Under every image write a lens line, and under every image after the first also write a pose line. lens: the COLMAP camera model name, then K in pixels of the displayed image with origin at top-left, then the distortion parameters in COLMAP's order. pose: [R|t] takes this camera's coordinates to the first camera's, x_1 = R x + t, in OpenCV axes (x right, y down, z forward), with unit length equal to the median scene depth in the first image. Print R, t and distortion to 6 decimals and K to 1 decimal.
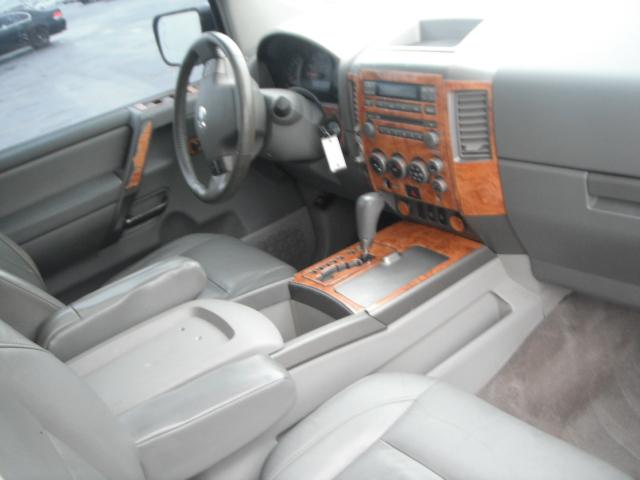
lens RADIAL K [[700.6, 0, 320.0], [0, 700.6, 240.0], [0, 0, 1]] dist [-0.275267, 0.131325]
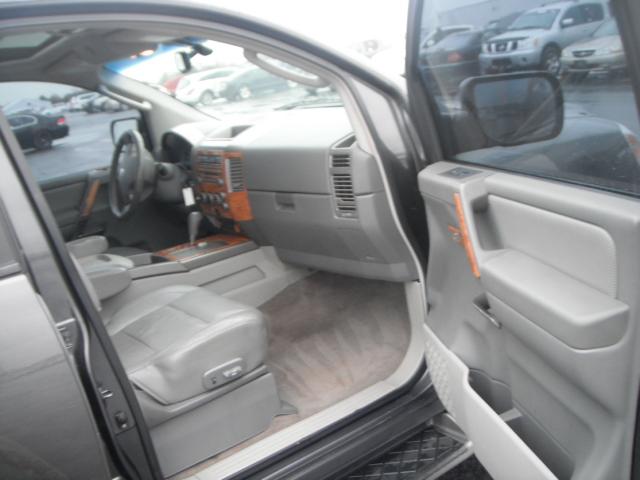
lens RADIAL K [[700.6, 0, 320.0], [0, 700.6, 240.0], [0, 0, 1]] dist [-0.275267, 0.131325]
pose [[0.998404, 0.055890, 0.008061, 0.358114], [-0.053567, 0.982569, -0.178015, 0.296421], [-0.017870, 0.177299, 0.983995, -0.791384]]
